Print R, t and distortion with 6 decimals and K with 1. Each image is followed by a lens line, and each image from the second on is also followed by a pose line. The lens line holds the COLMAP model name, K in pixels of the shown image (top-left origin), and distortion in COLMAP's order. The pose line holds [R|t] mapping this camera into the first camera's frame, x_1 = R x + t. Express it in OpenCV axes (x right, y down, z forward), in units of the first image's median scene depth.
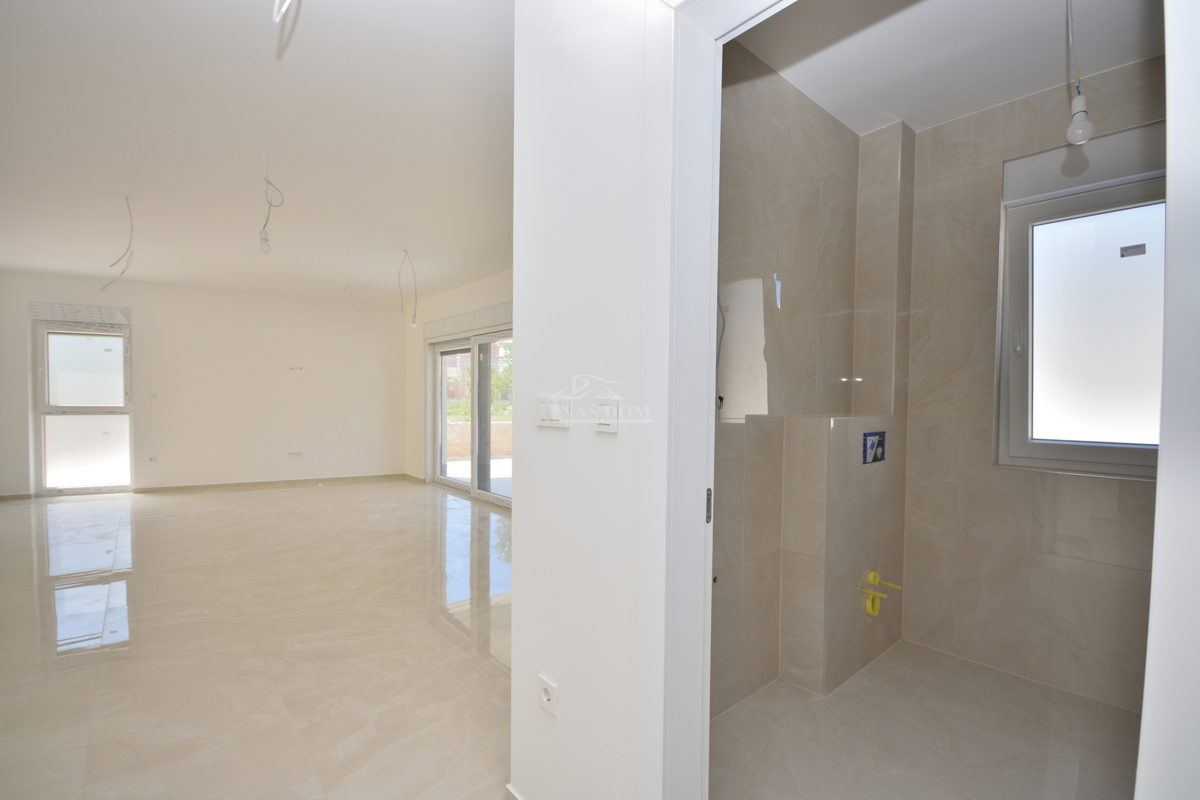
lens RADIAL K [[518.3, 0, 603.4], [0, 518.3, 414.3], [0, 0, 1]] dist [0.000480, -0.000161]
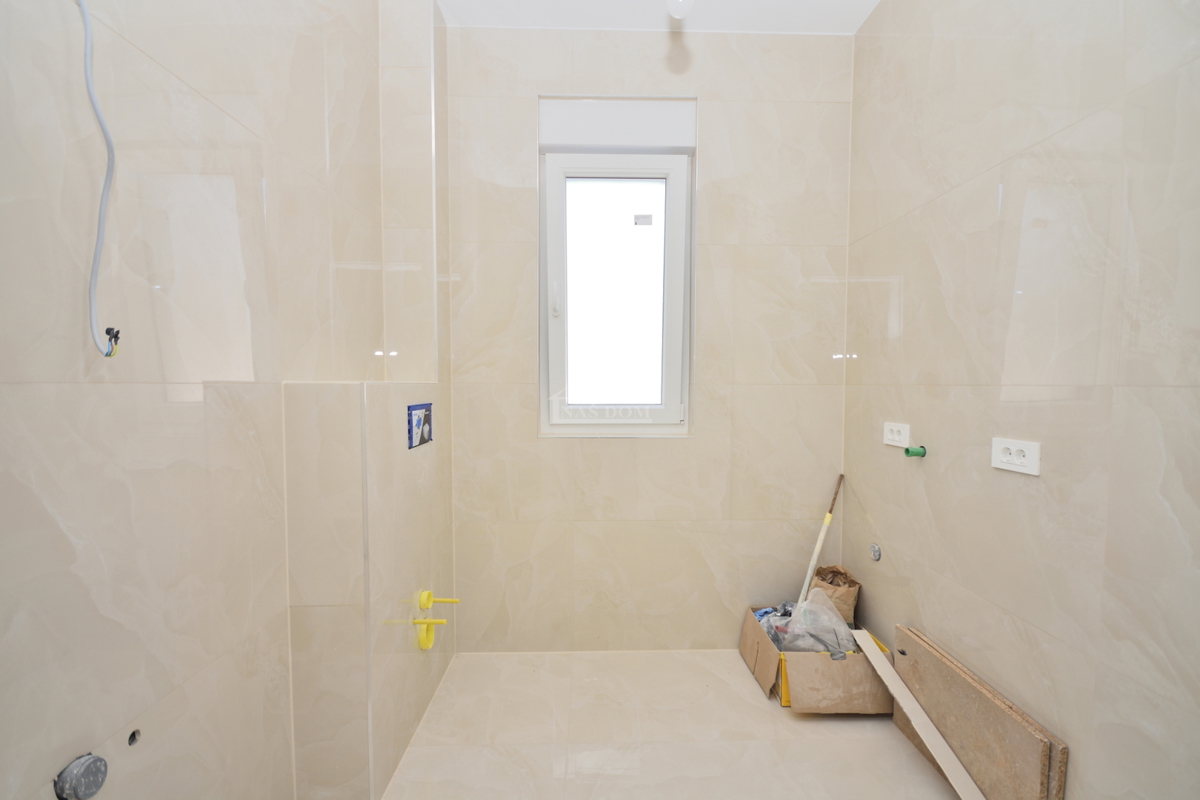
lens RADIAL K [[518.3, 0, 603.4], [0, 518.3, 414.3], [0, 0, 1]] dist [0.000480, -0.000161]
pose [[0.635518, -0.051634, 0.770358, 0.123030], [0.026071, 0.998627, 0.045426, 0.022527], [-0.771646, -0.008785, 0.635992, 0.335409]]
